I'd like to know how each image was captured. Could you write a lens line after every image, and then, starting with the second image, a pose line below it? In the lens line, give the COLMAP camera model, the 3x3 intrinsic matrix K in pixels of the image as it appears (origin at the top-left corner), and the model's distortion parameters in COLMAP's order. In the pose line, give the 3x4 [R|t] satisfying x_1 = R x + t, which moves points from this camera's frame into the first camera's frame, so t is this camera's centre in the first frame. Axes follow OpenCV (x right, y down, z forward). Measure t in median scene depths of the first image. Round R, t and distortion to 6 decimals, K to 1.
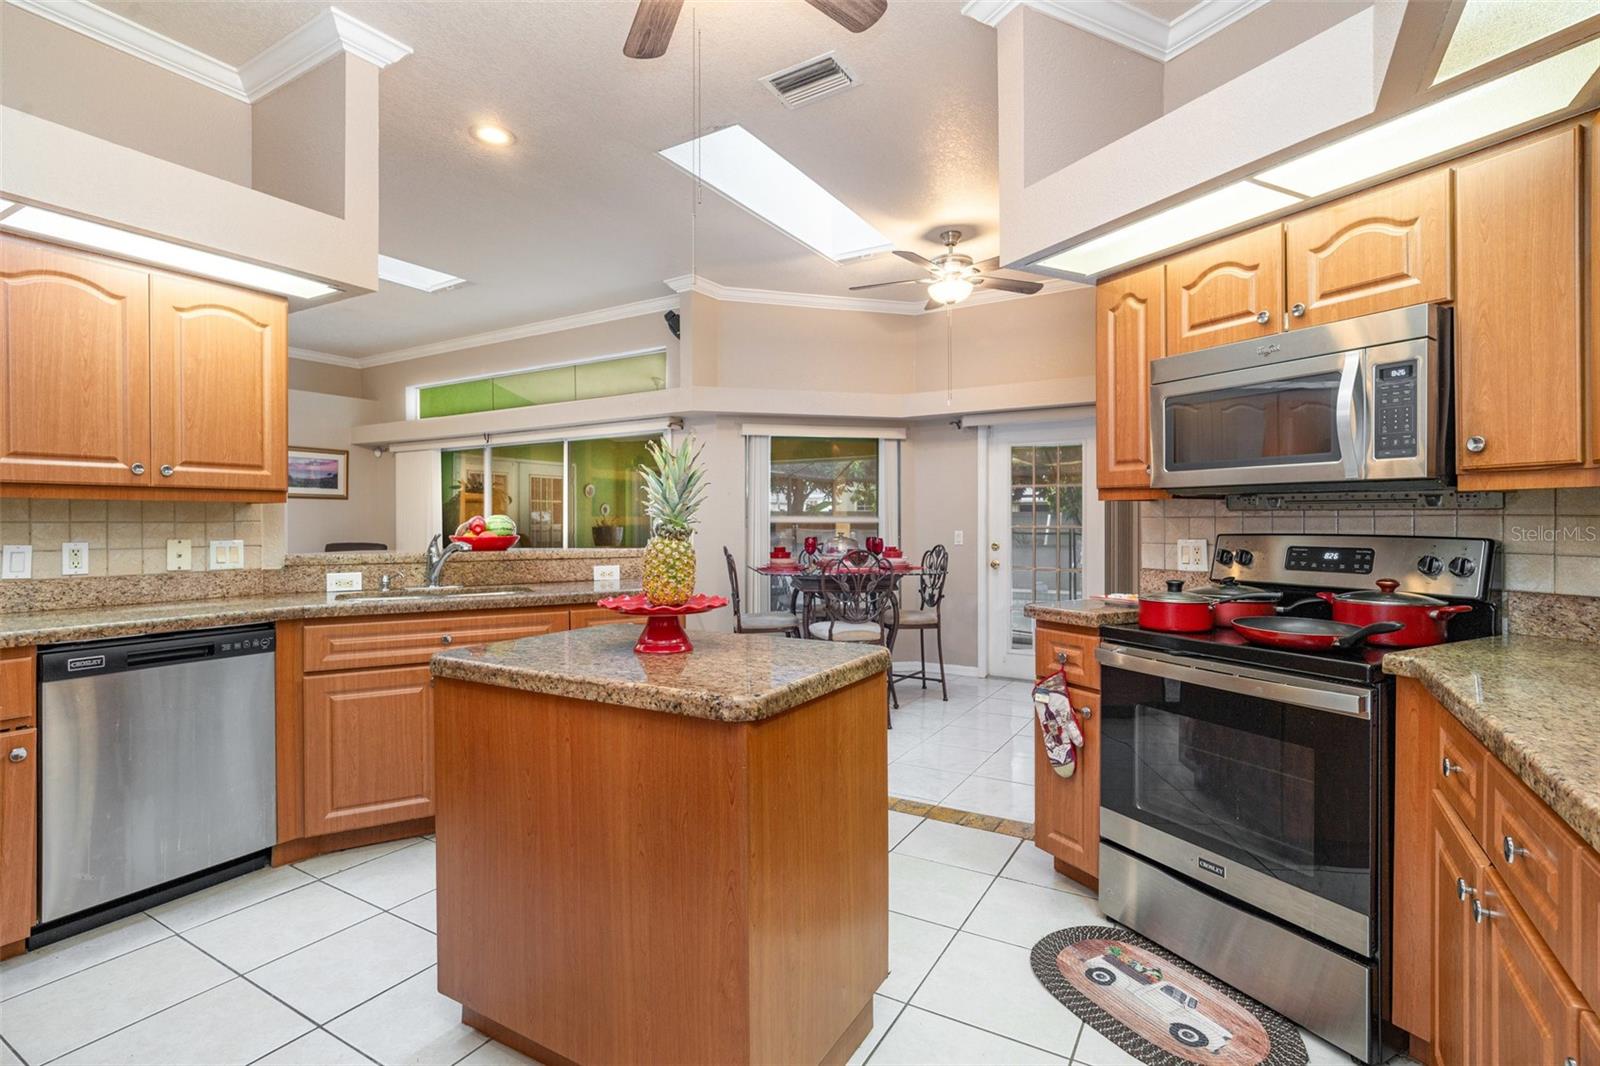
lens RADIAL K [[752.4, 0, 812.0], [0, 752.4, 526.6], [0, 0, 1]] dist [-0.016422, 0.001685]
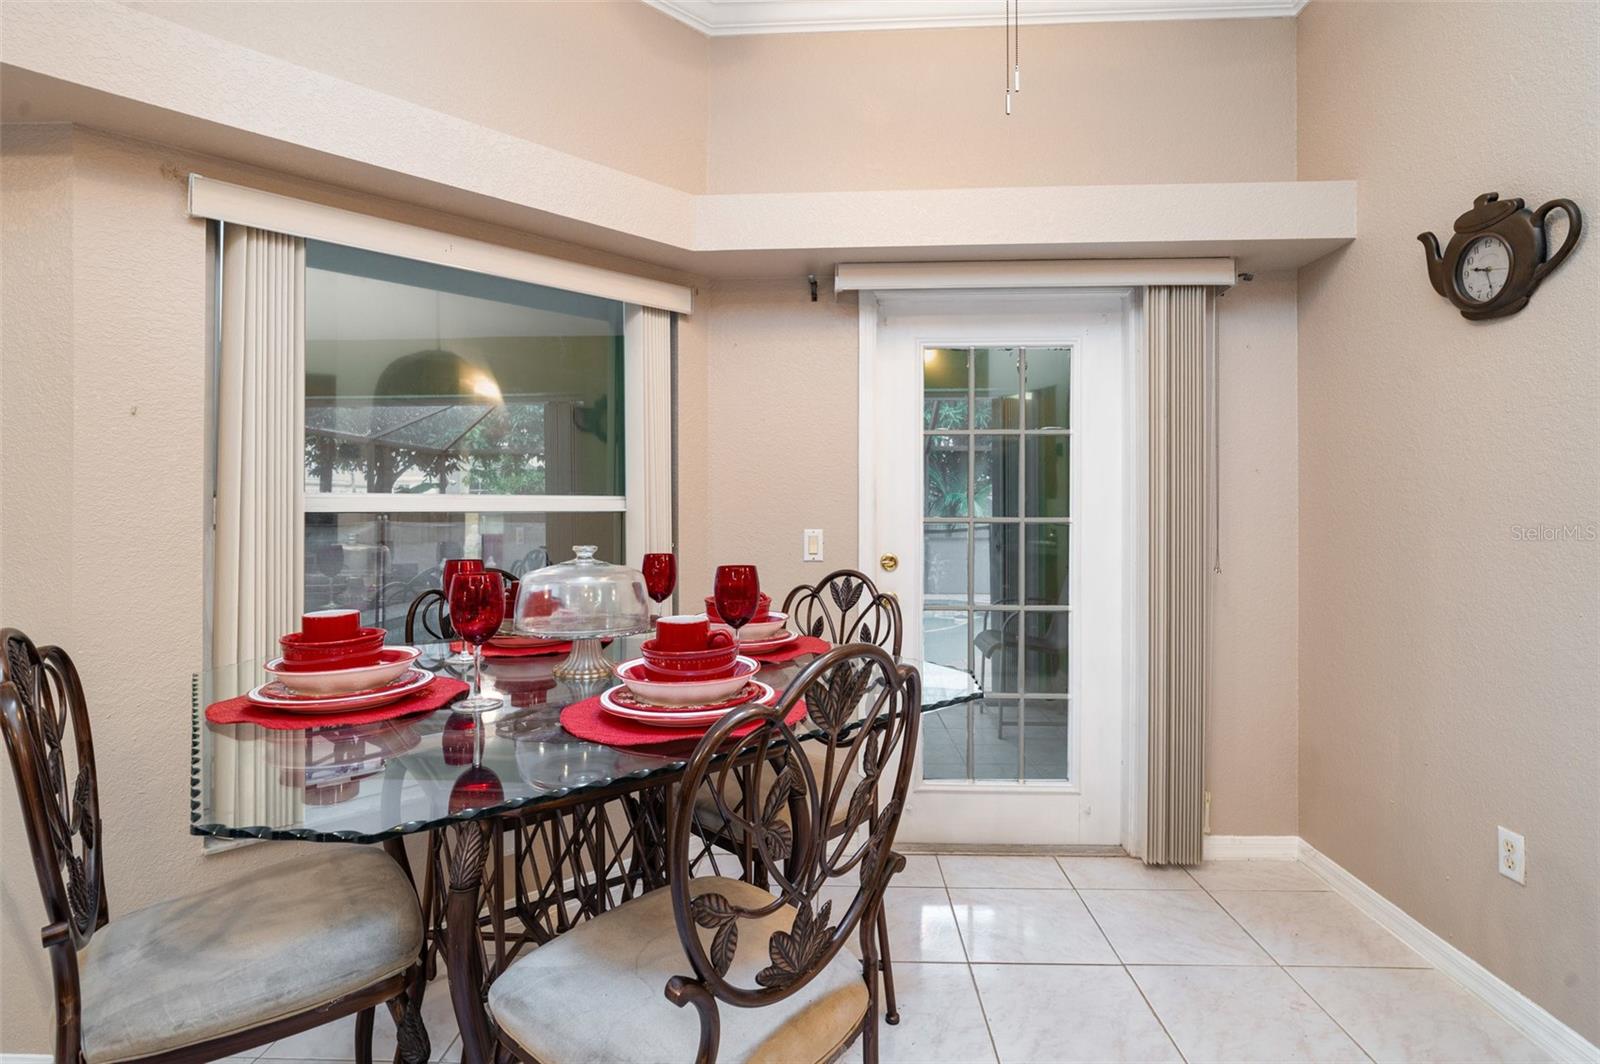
lens RADIAL K [[752.4, 0, 812.0], [0, 752.4, 525.6], [0, 0, 1]] dist [-0.016422, 0.001685]
pose [[0.876170, -0.006289, 0.481961, -0.020821], [0.000074, 0.999917, 0.012913, -0.002187], [-0.482002, -0.011278, 0.876098, 0.617200]]
